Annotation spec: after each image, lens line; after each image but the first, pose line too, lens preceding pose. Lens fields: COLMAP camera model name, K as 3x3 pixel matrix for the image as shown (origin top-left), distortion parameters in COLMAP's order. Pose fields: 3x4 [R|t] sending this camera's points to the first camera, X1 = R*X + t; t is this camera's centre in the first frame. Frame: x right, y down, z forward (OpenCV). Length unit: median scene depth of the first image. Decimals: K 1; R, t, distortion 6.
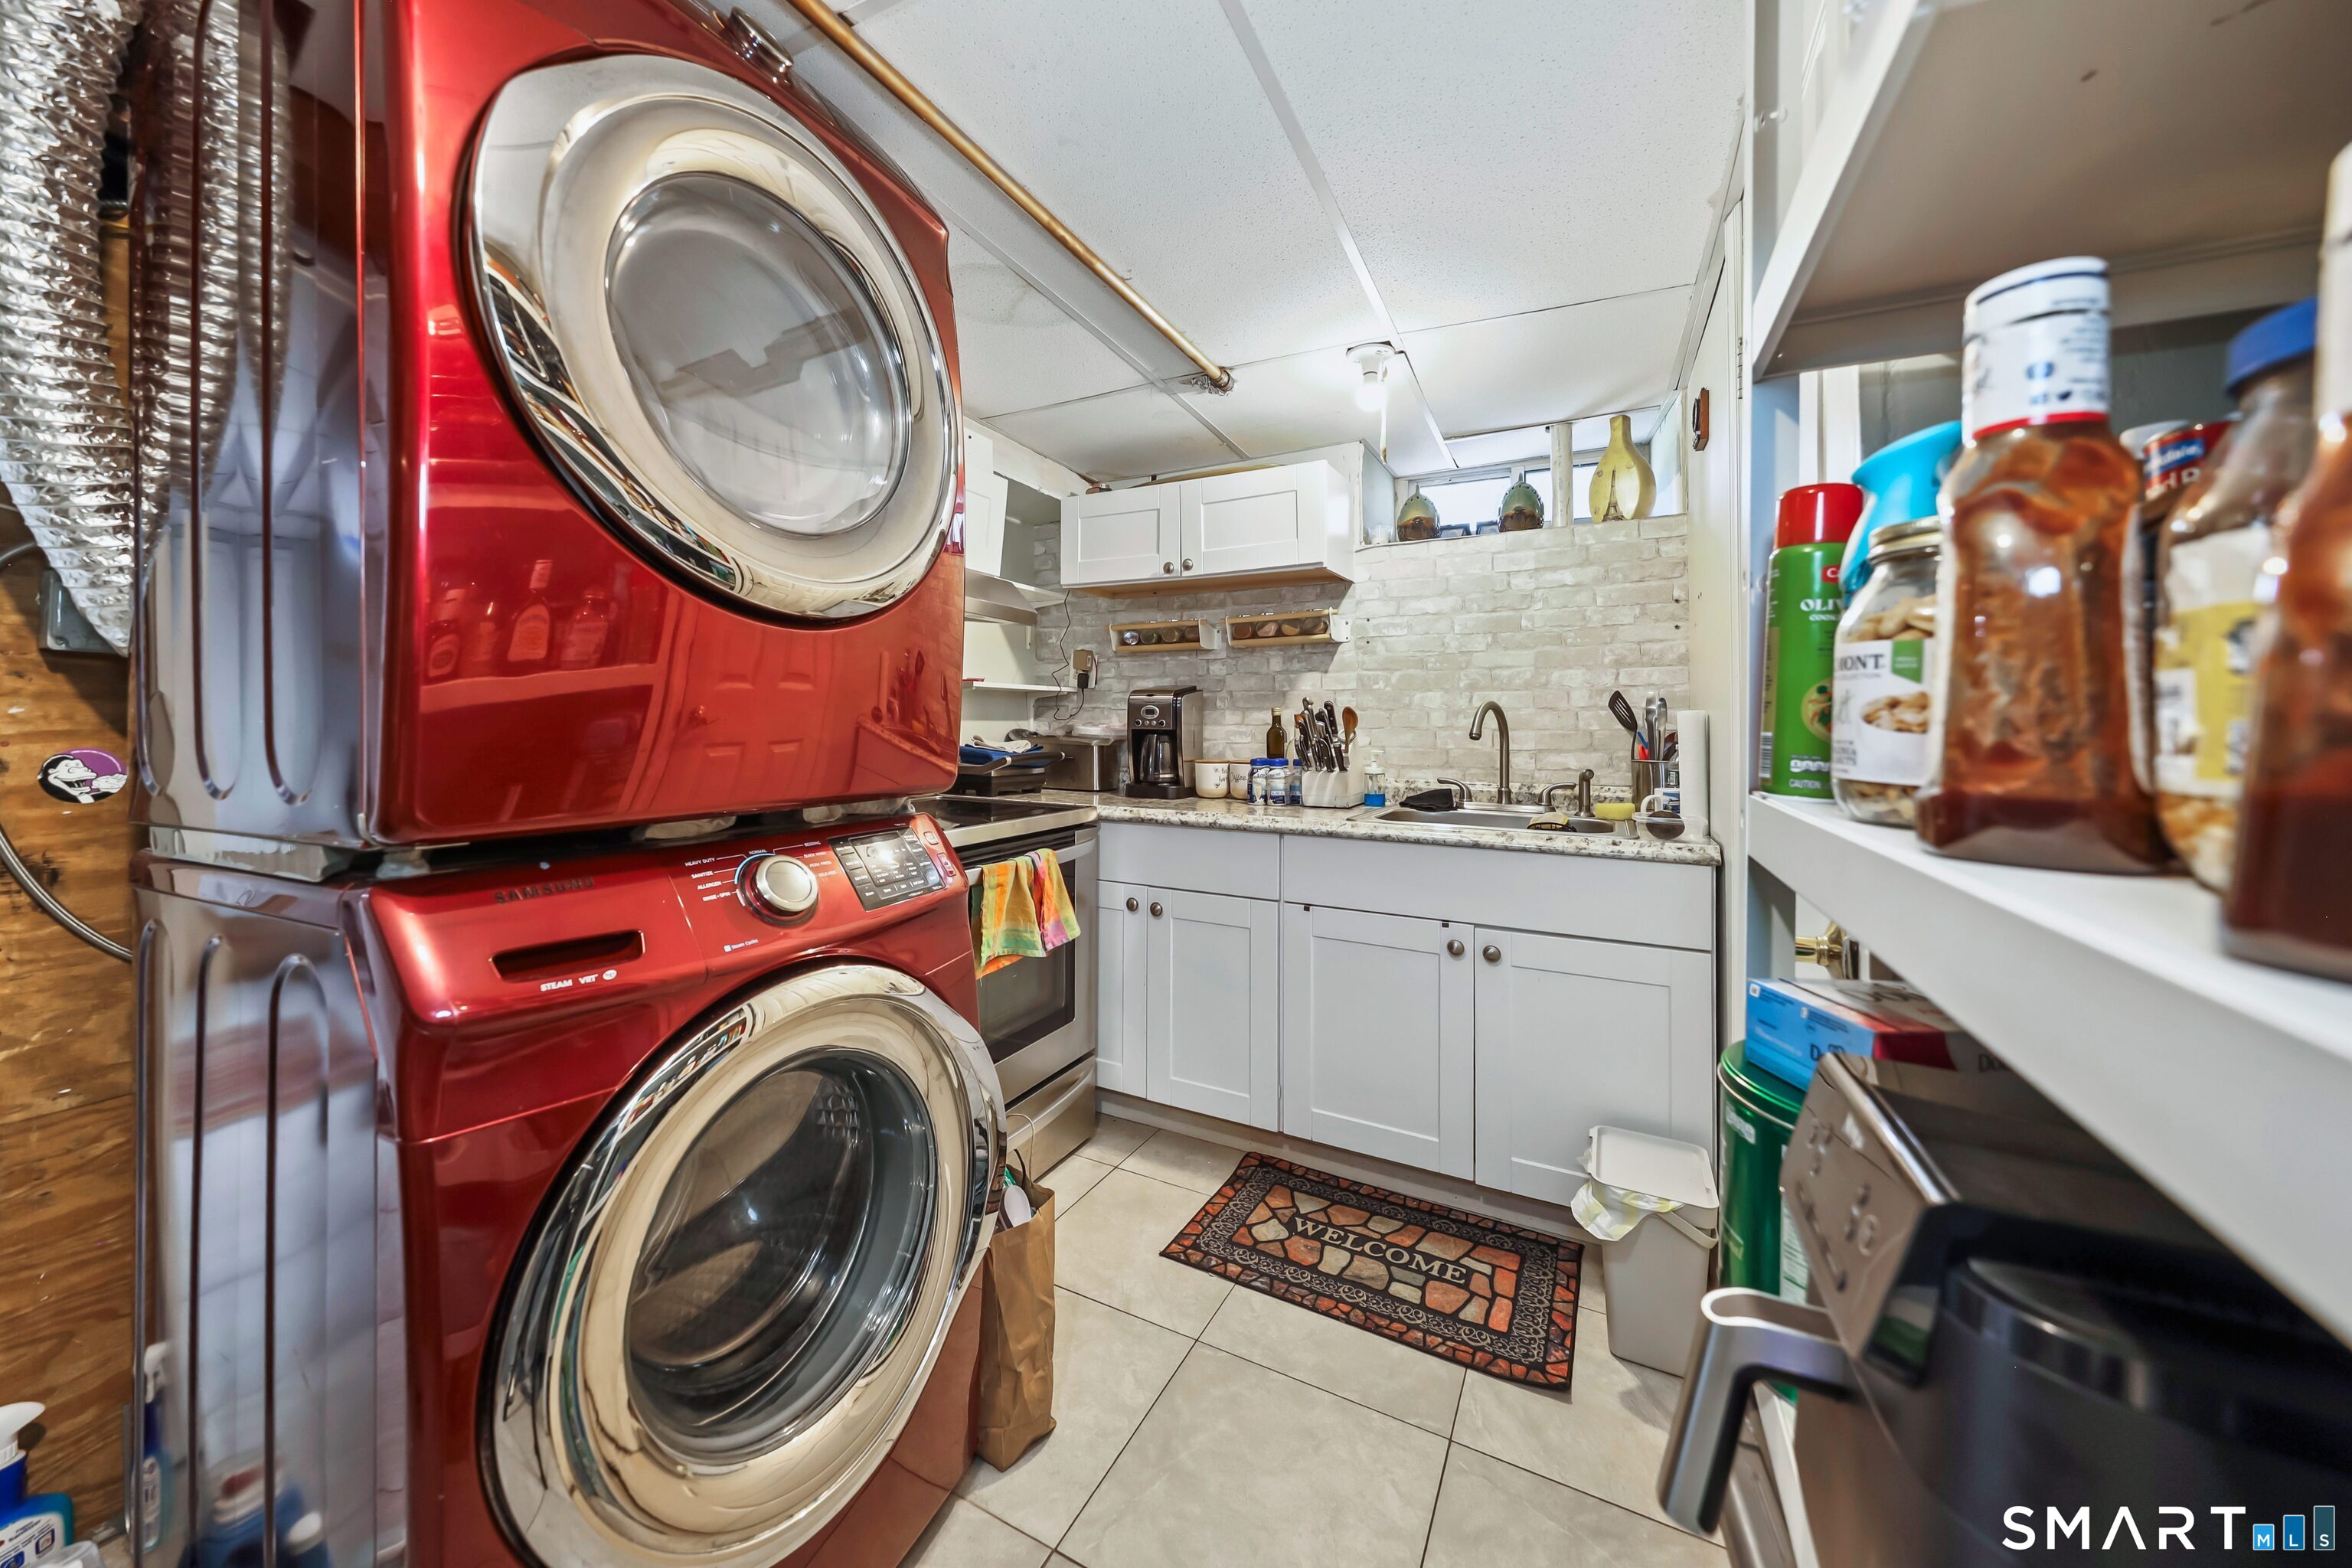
lens RADIAL K [[829.6, 0, 1163.1], [0, 829.6, 707.3], [0, 0, 1]] dist [0.000790, 0.000019]
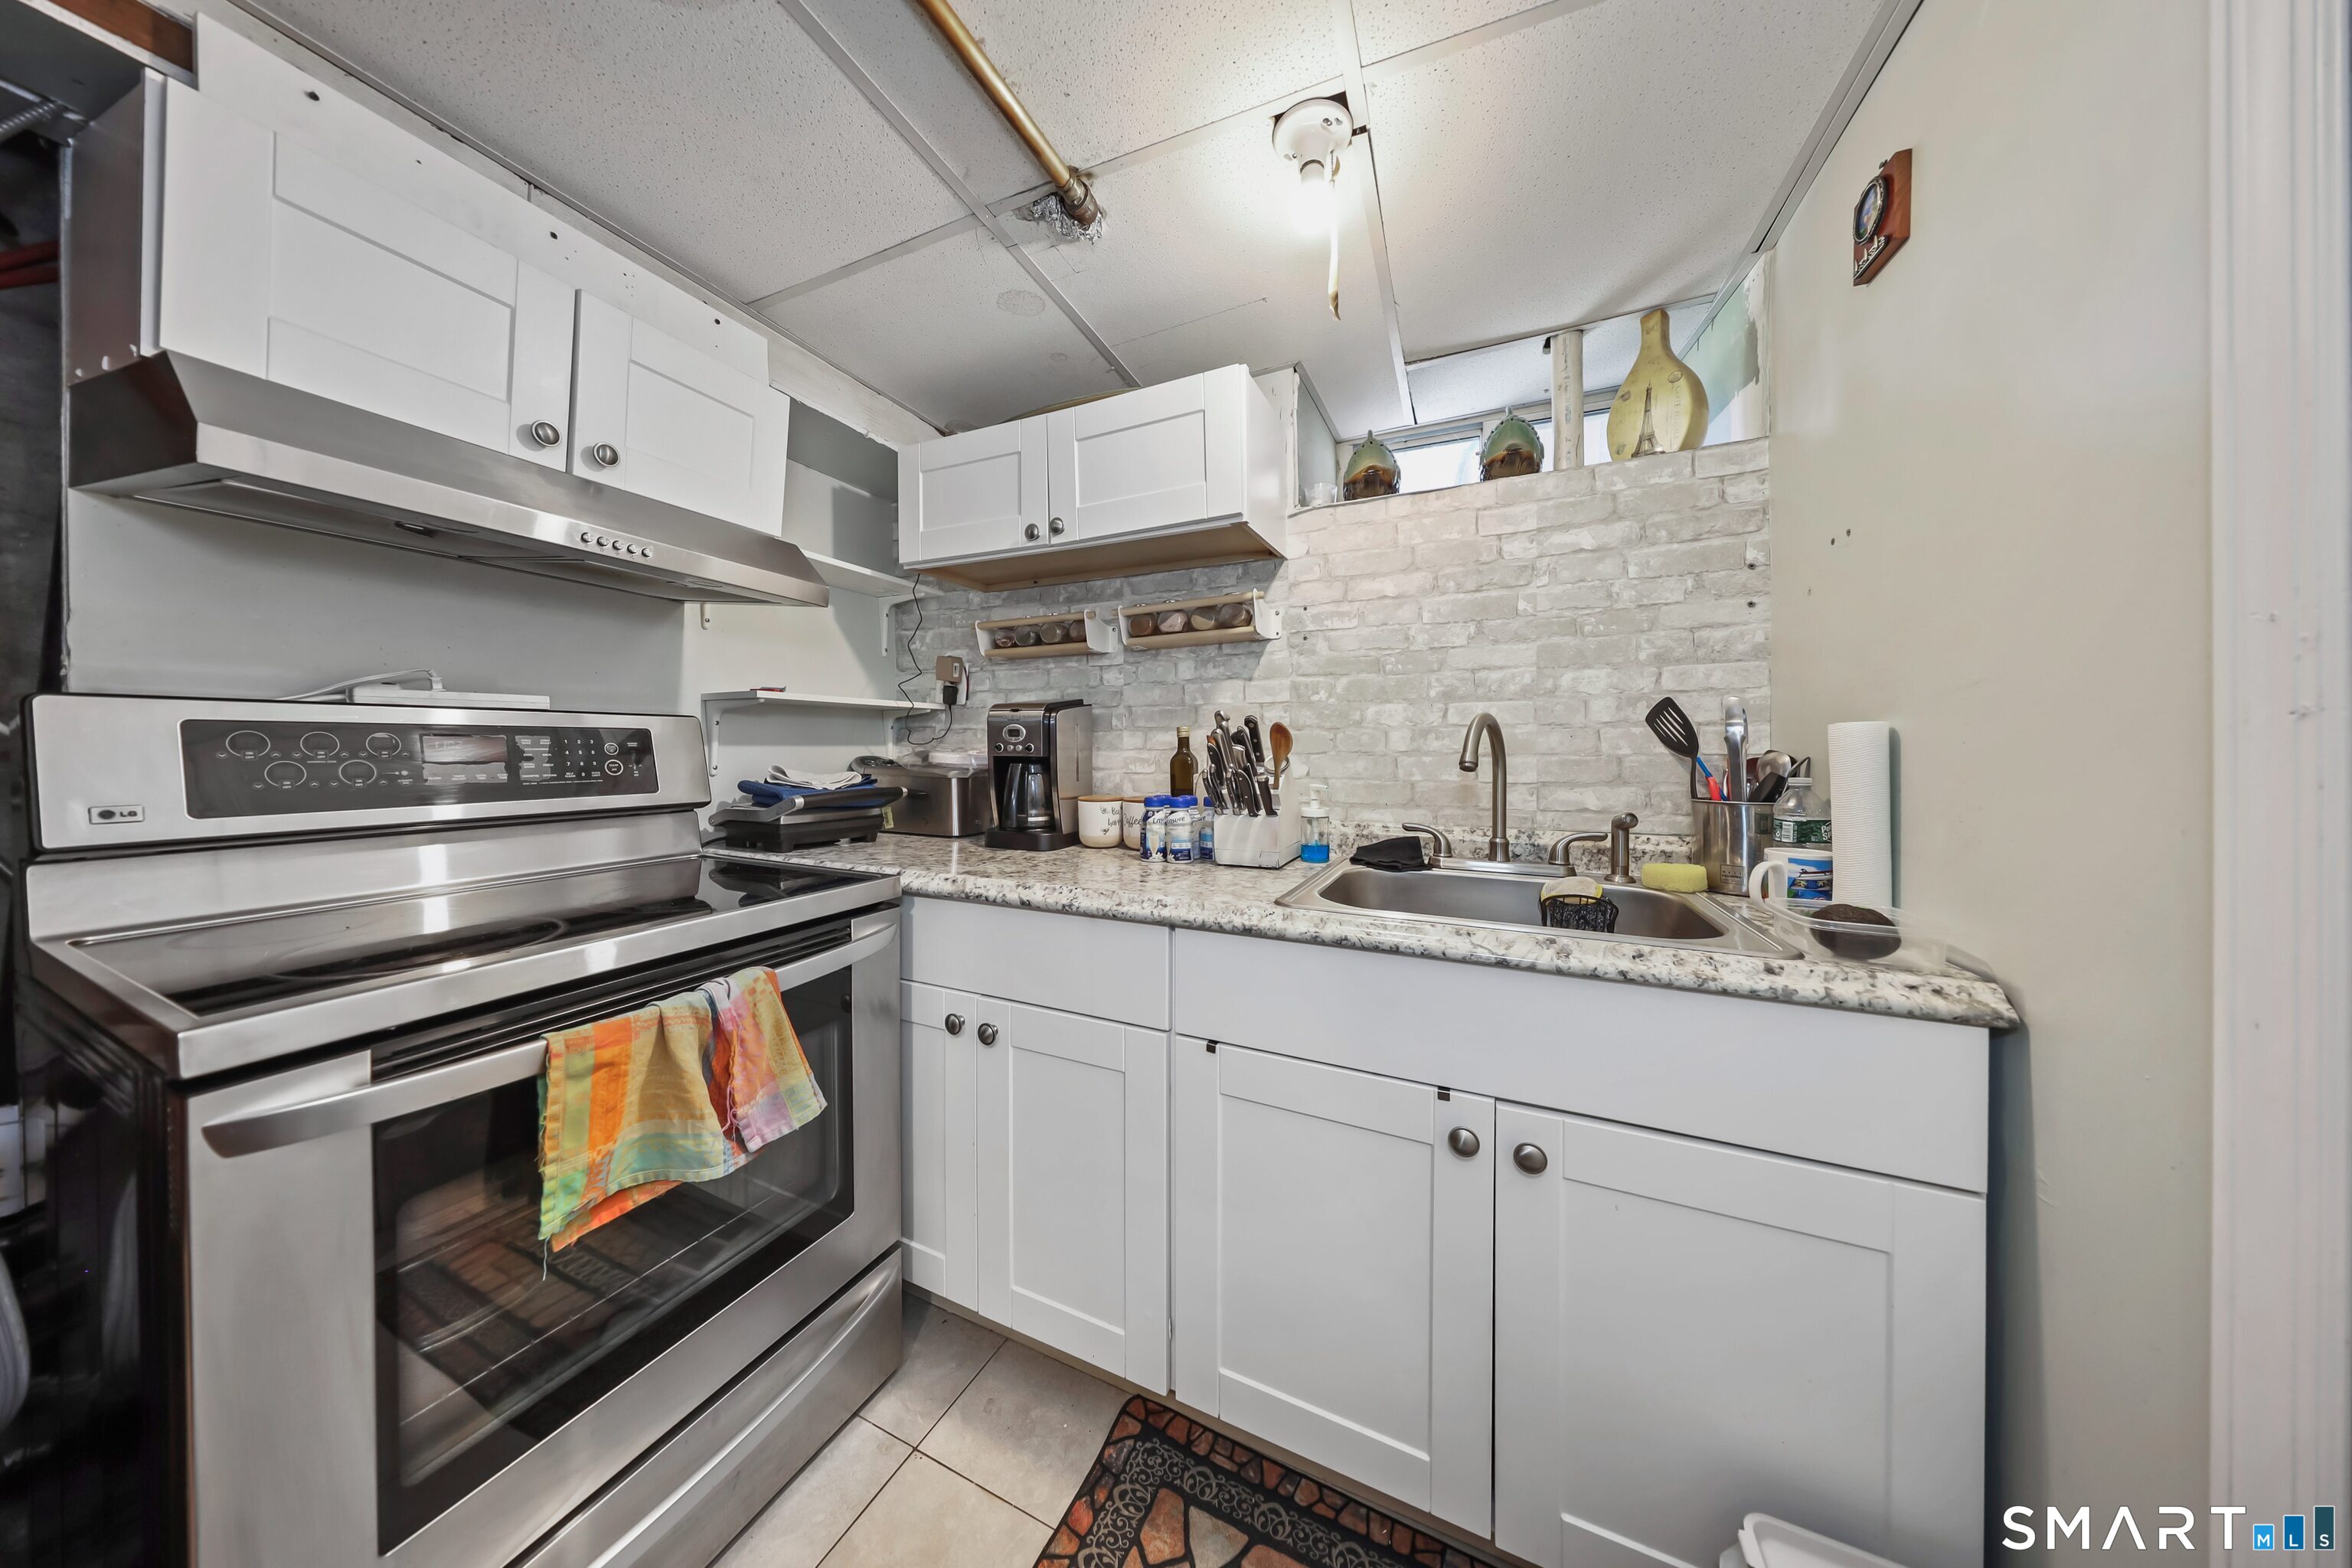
lens RADIAL K [[695.8, 0, 1169.4], [0, 695.8, 747.7], [0, 0, 1]] dist [-0.003400, 0.000139]
pose [[0.998229, -0.004872, 0.059295, 0.093887], [0.003736, 0.999808, 0.019258, 0.008020], [-0.059377, -0.019002, 0.998055, 0.408469]]
